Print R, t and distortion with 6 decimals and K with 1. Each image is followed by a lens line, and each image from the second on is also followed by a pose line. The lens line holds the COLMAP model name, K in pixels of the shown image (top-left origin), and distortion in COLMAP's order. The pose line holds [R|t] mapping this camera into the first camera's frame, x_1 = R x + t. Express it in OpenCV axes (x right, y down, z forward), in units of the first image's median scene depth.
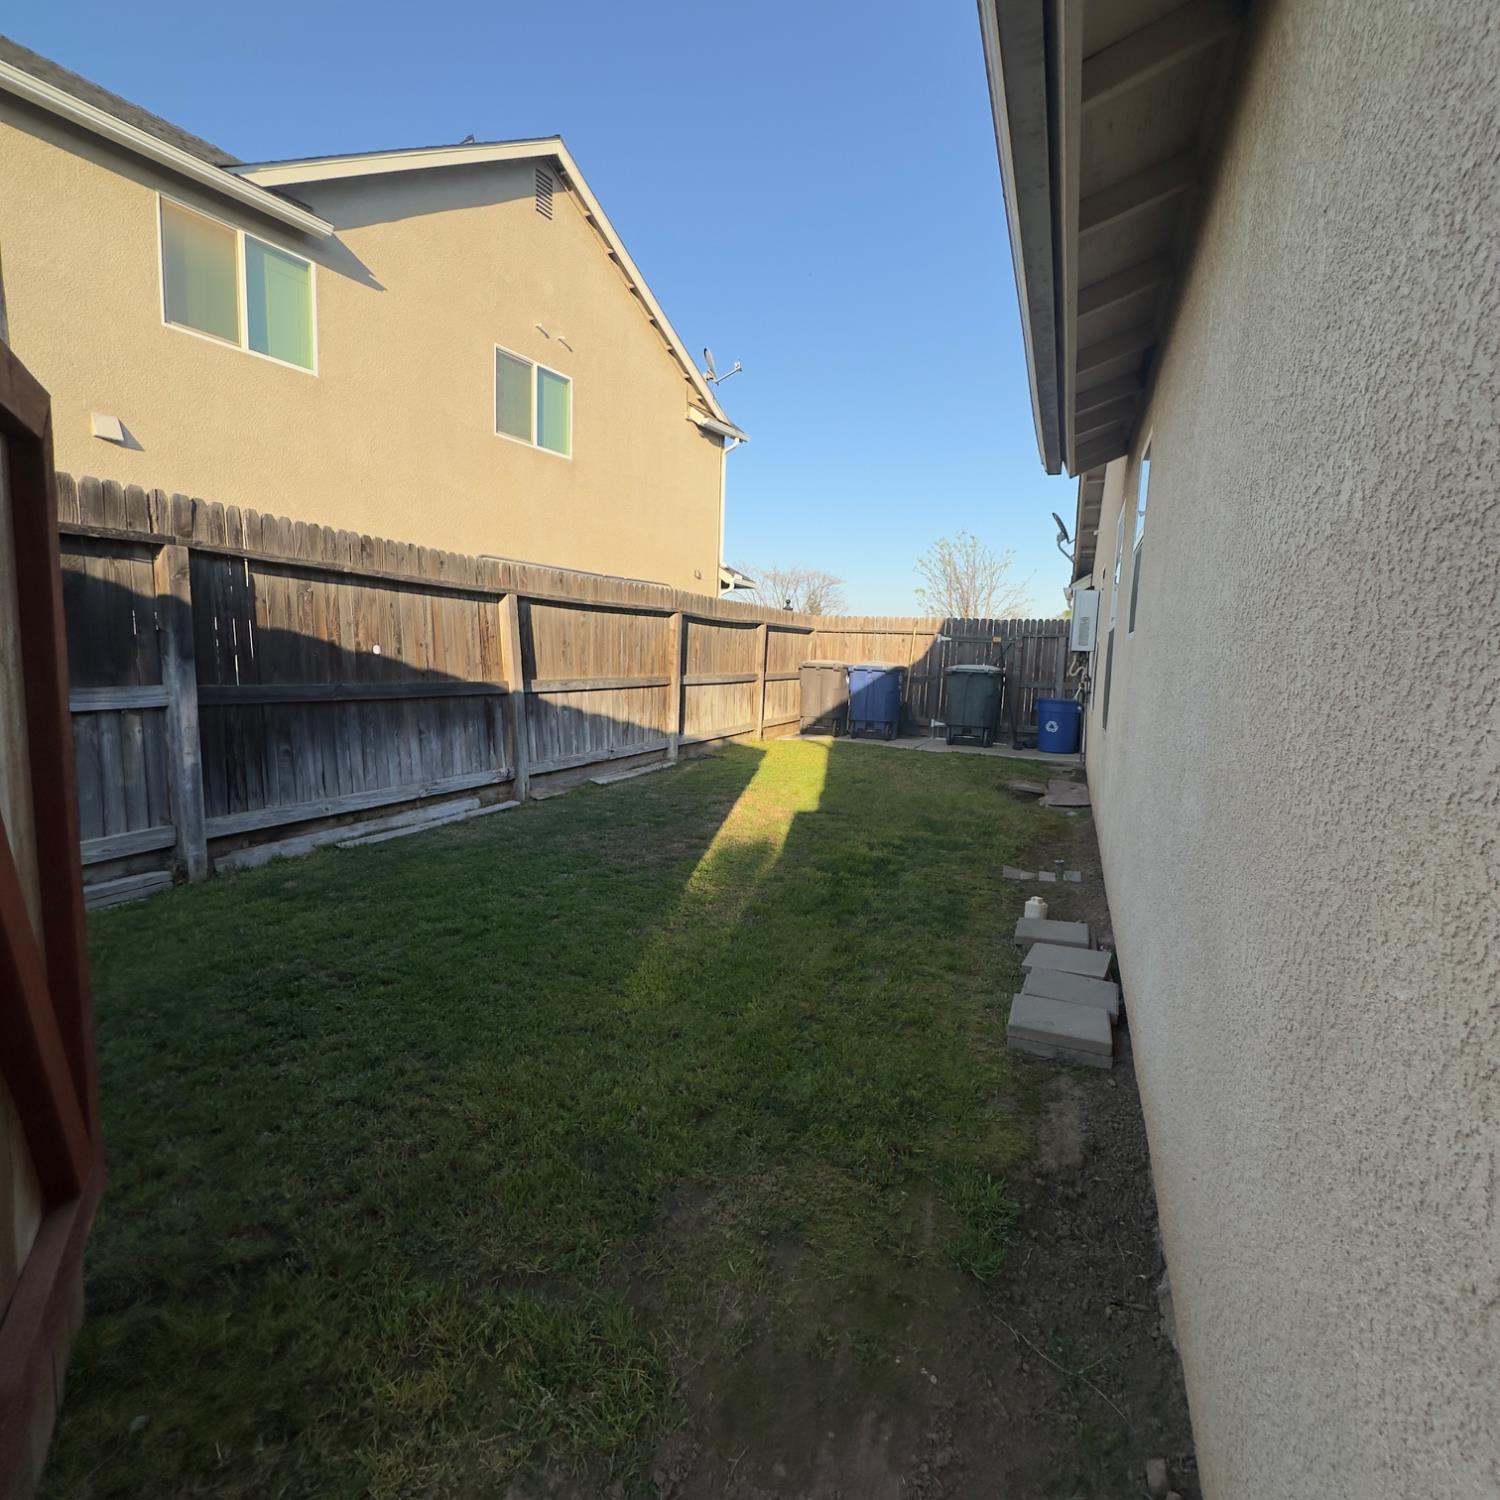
lens RADIAL K [[794.9, 0, 751.3], [0, 794.9, 748.4], [0, 0, 1]] dist [-0.000597, -0.000503]
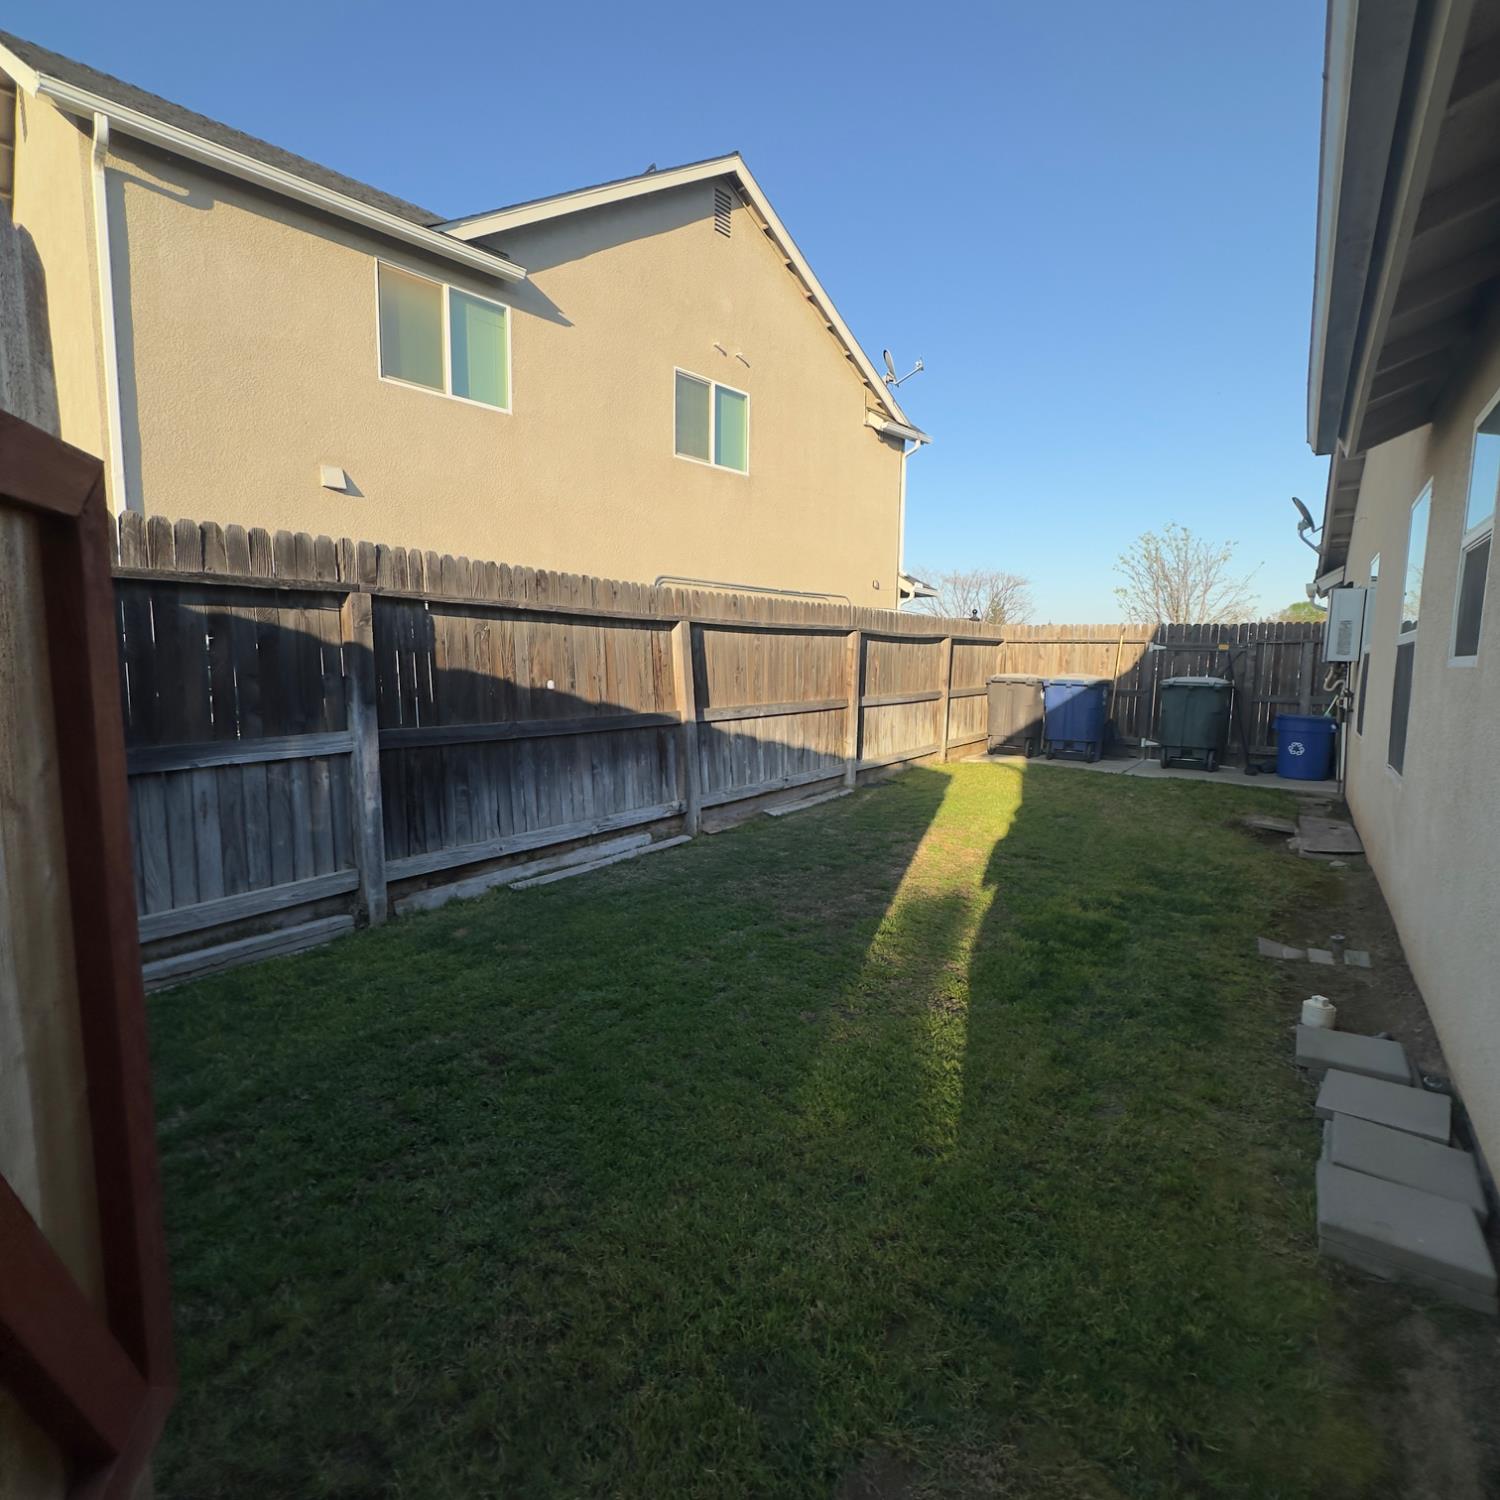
lens RADIAL K [[794.9, 0, 751.3], [0, 794.9, 748.4], [0, 0, 1]] dist [-0.000597, -0.000503]
pose [[0.975944, 0.003236, -0.217999, -0.013823], [-0.005124, 0.999954, -0.008096, -0.038985], [0.217962, 0.009018, 0.975916, 0.093468]]
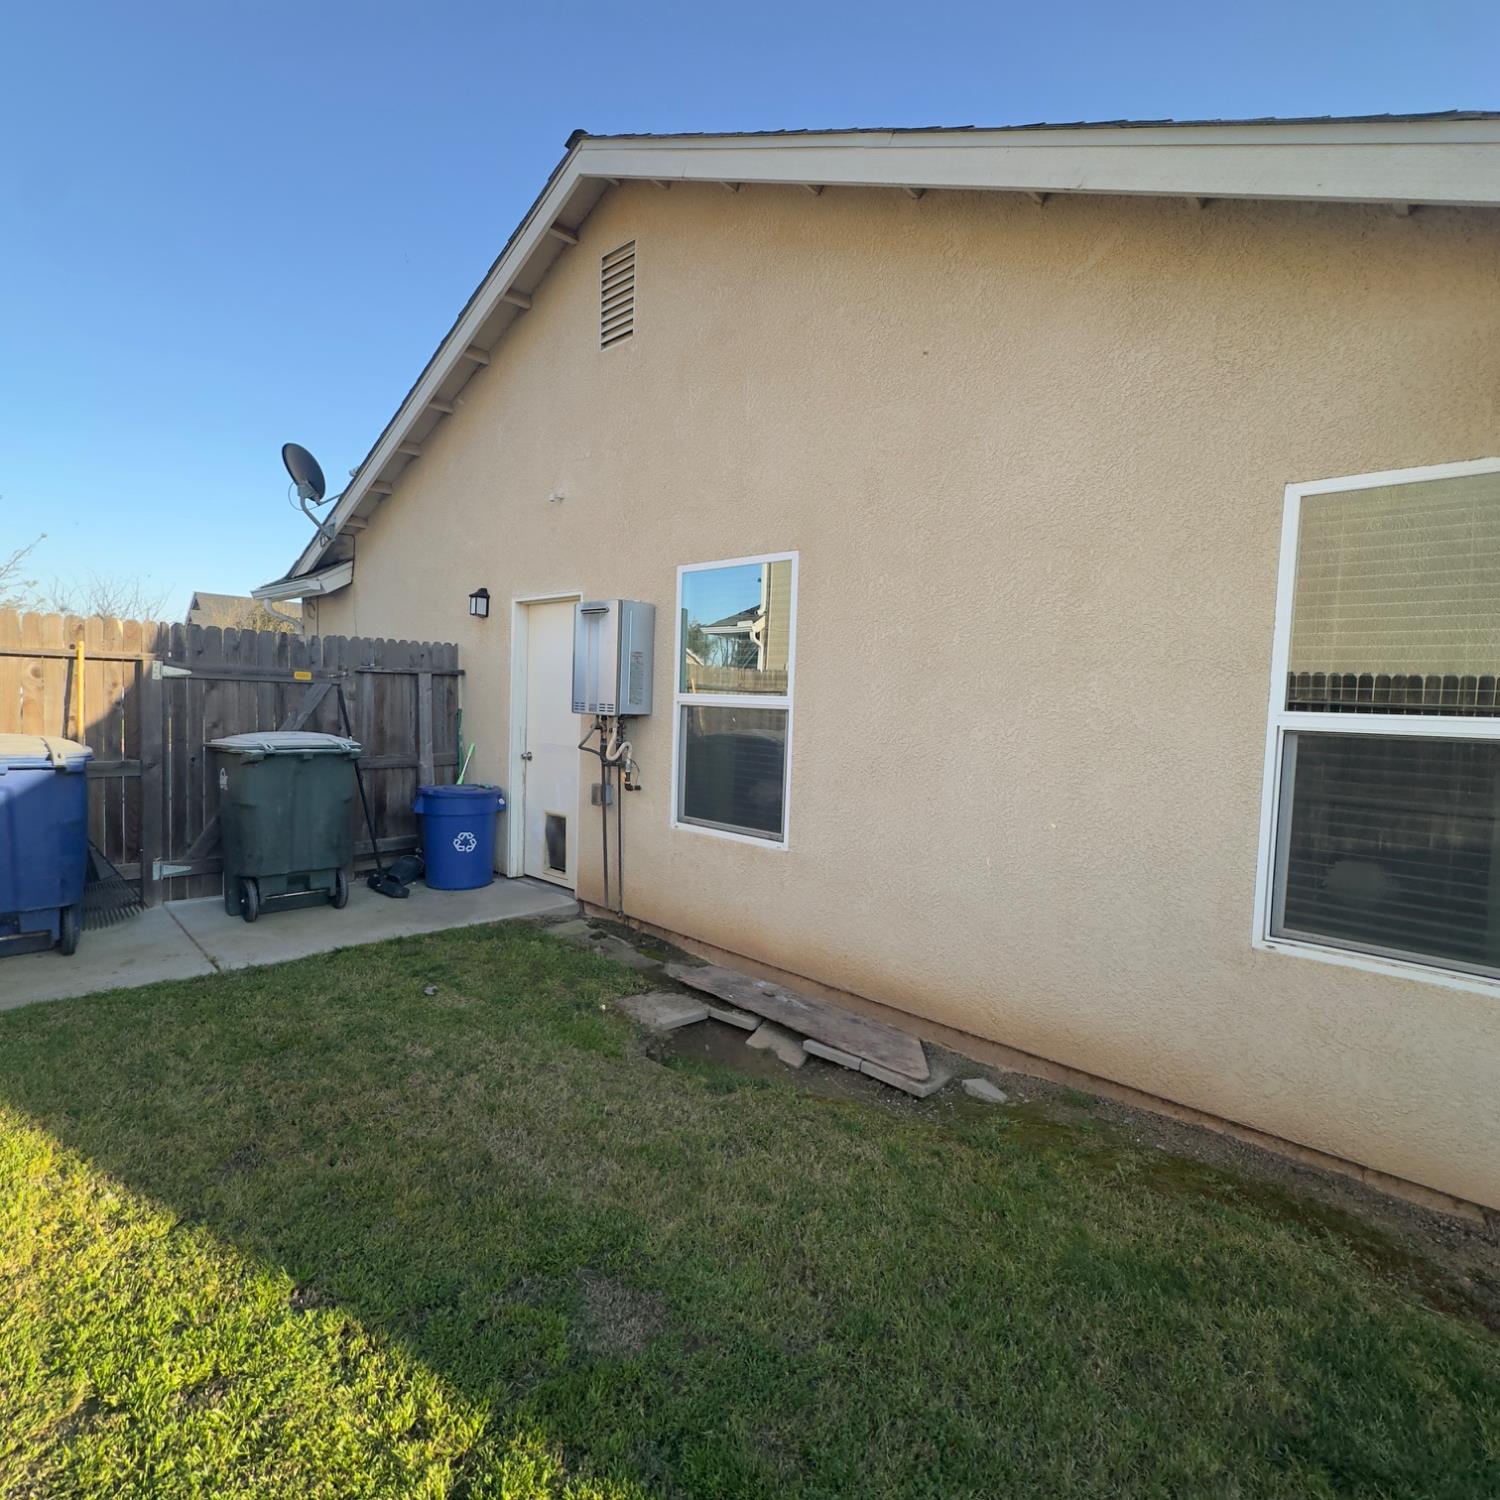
lens RADIAL K [[794.9, 0, 751.3], [0, 794.9, 748.4], [0, 0, 1]] dist [-0.000597, -0.000503]
pose [[0.370403, -0.076381, 0.925725, -0.096914], [0.089270, 0.994927, 0.046372, -0.216920], [-0.924571, 0.065463, 0.375343, 1.358318]]
